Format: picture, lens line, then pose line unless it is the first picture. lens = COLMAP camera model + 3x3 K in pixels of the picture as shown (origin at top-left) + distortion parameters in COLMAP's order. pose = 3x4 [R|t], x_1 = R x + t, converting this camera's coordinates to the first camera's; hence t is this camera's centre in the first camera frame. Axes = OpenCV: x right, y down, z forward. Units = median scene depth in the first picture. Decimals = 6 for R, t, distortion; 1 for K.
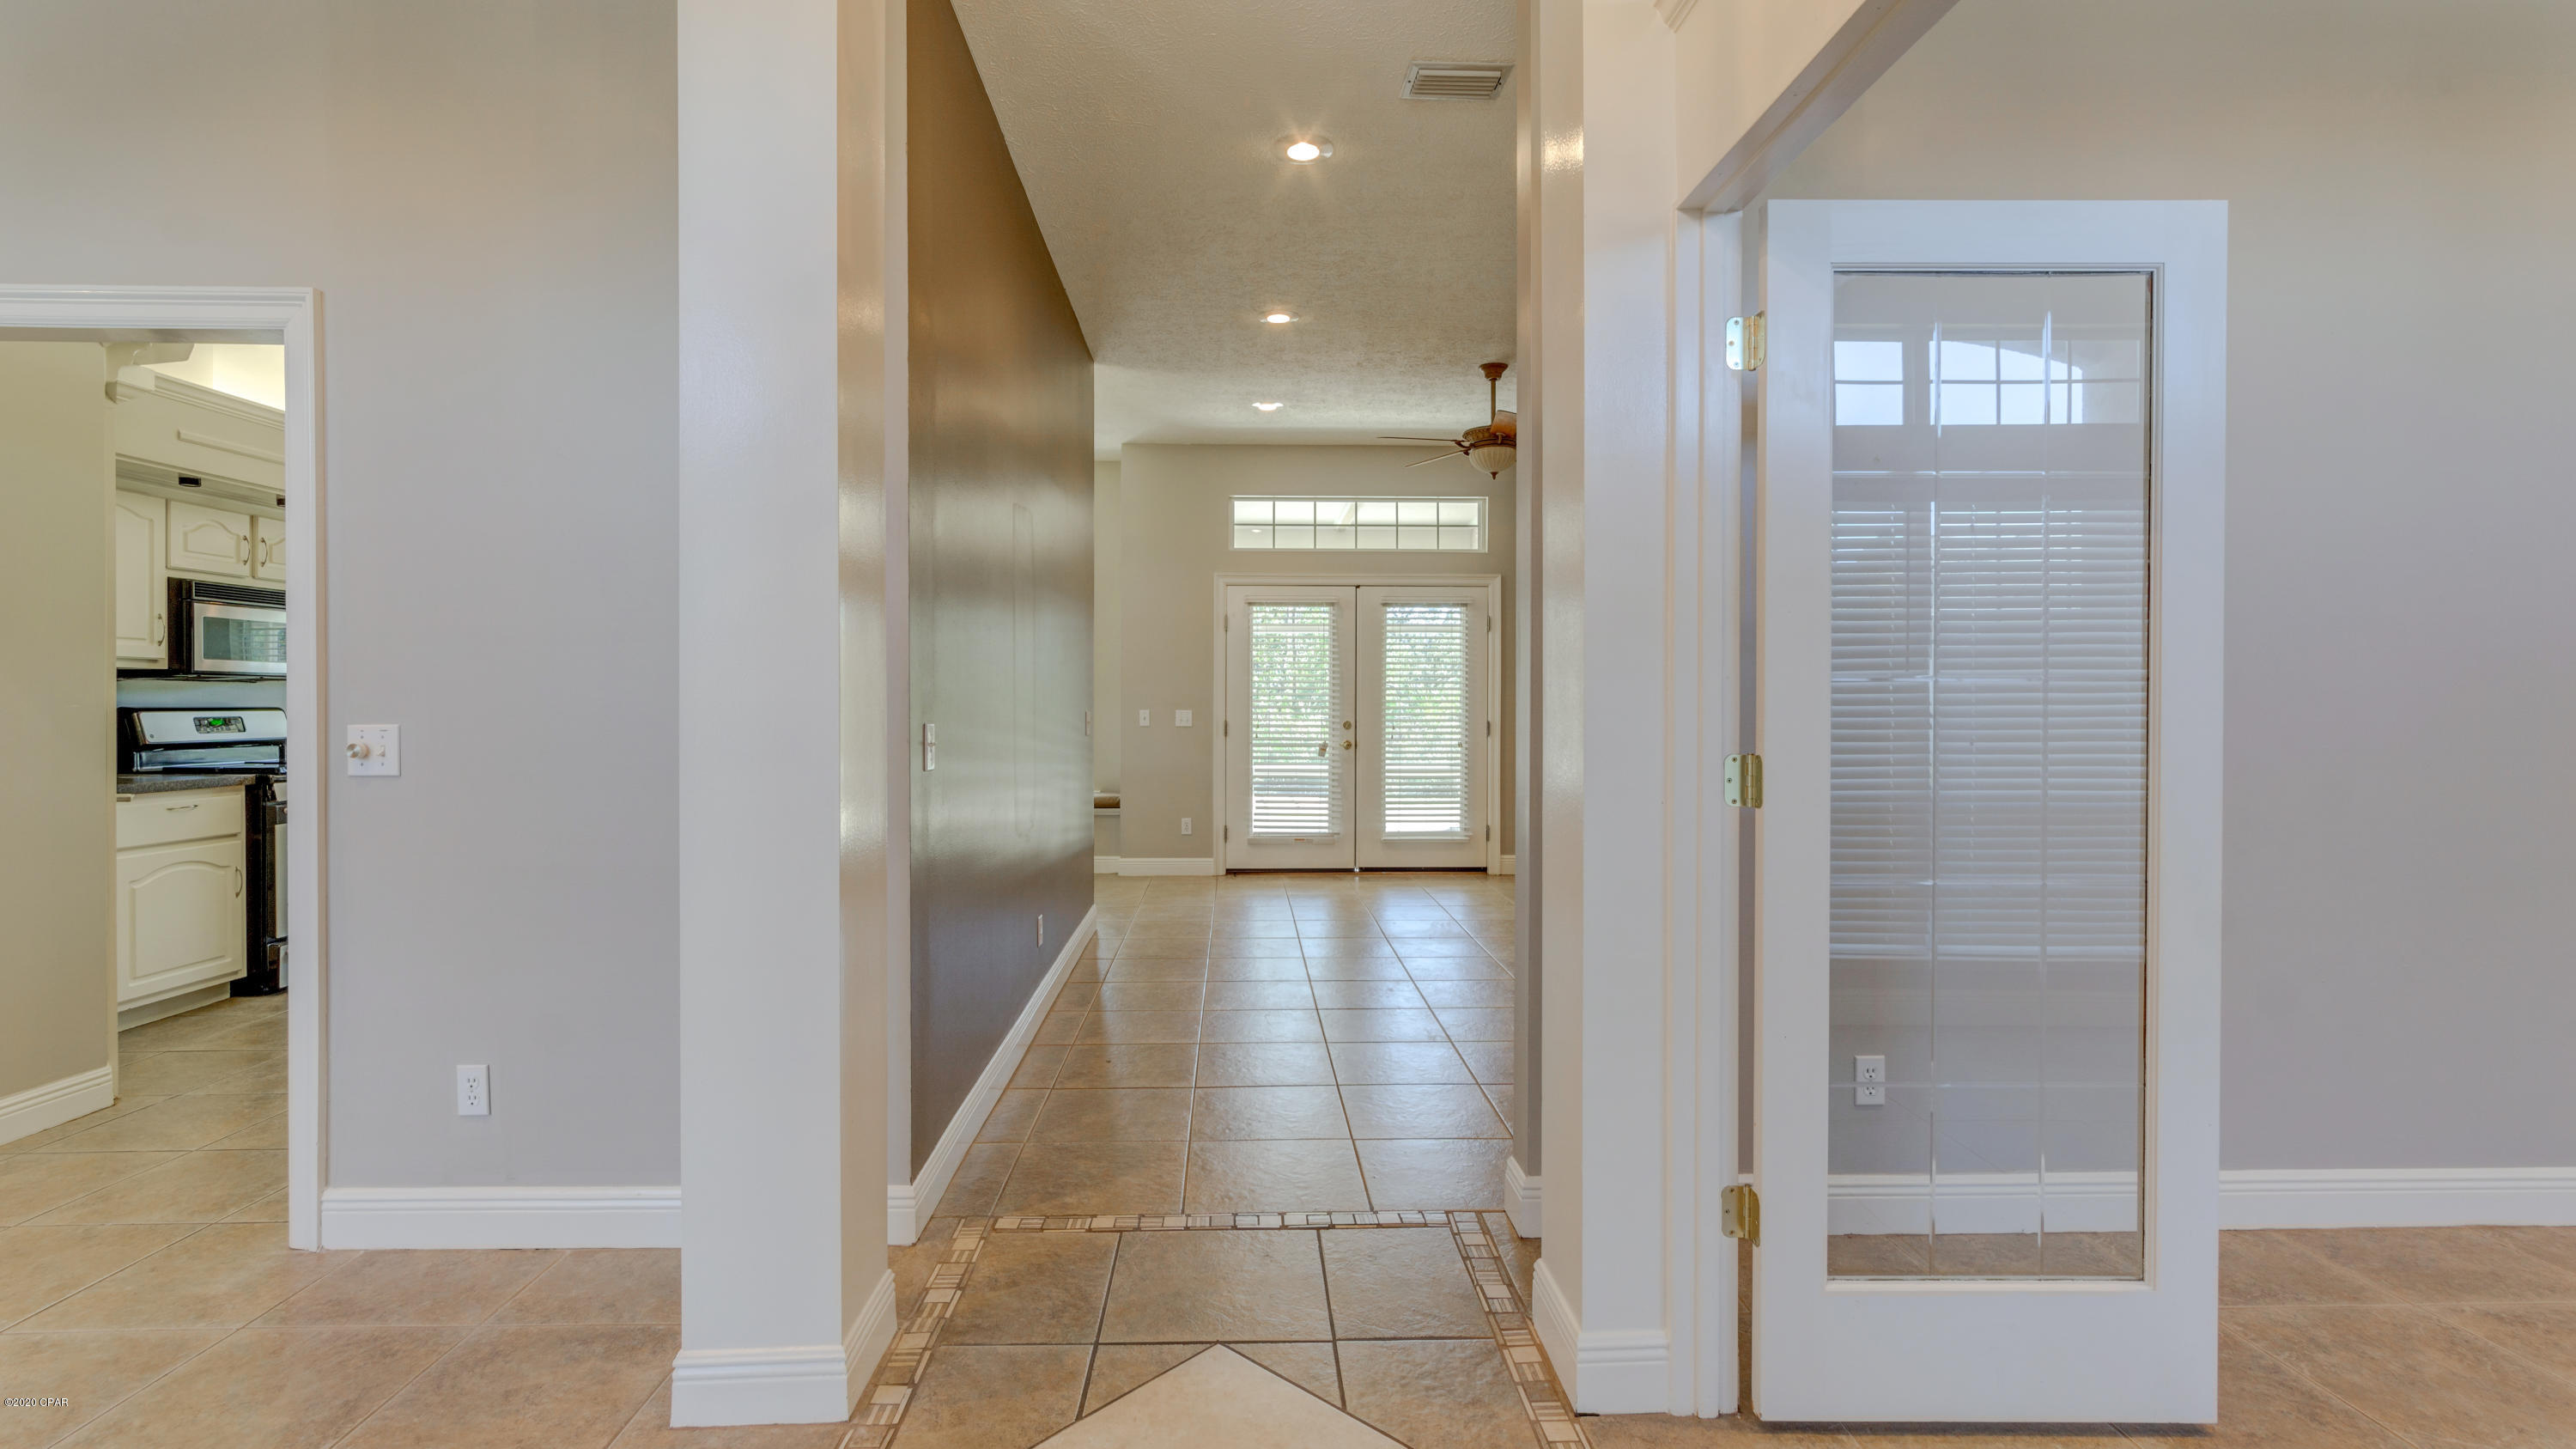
lens RADIAL K [[1157.2, 0, 1270.8], [0, 1157.2, 717.0], [0, 0, 1]] dist [-0.003995, 0.004819]
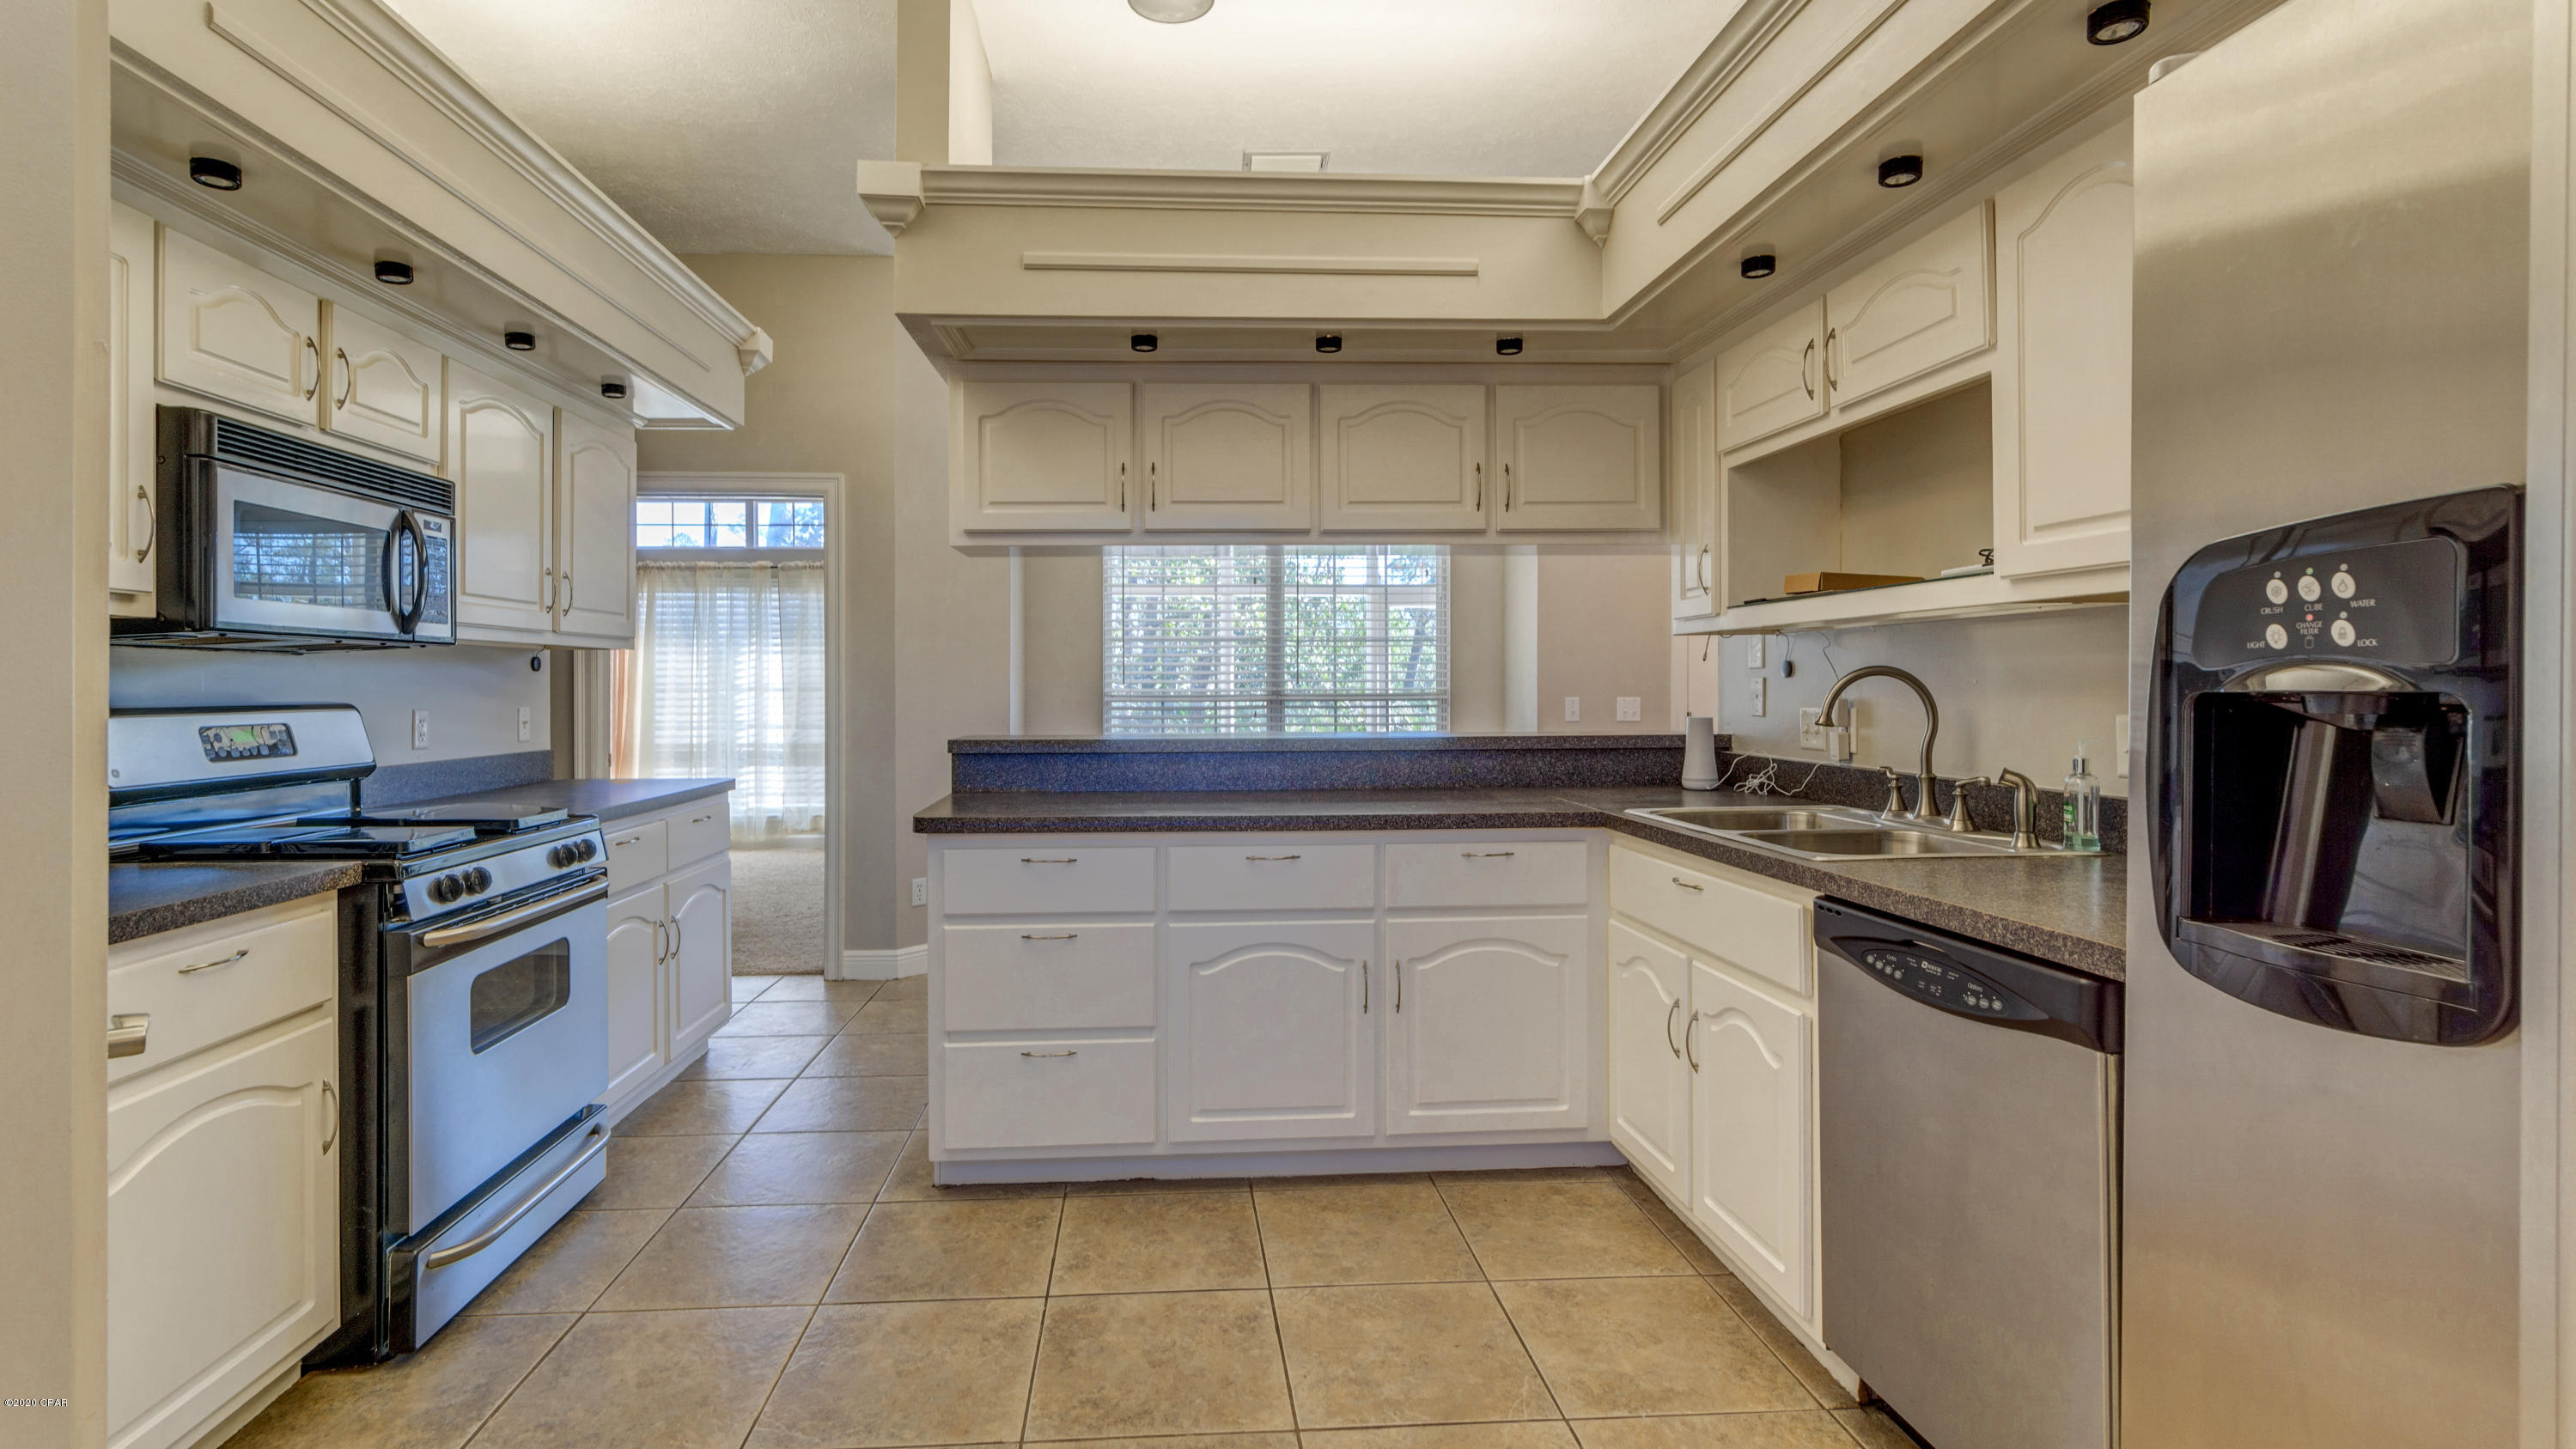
lens RADIAL K [[1157.0, 0, 1275.1], [0, 1157.0, 701.9], [0, 0, 1]] dist [-0.003995, 0.004819]
pose [[0.997228, 0.004579, 0.074270, -0.562888], [-0.004586, 0.999989, -0.000078, -0.012476], [-0.074270, -0.000263, 0.997238, 0.535081]]
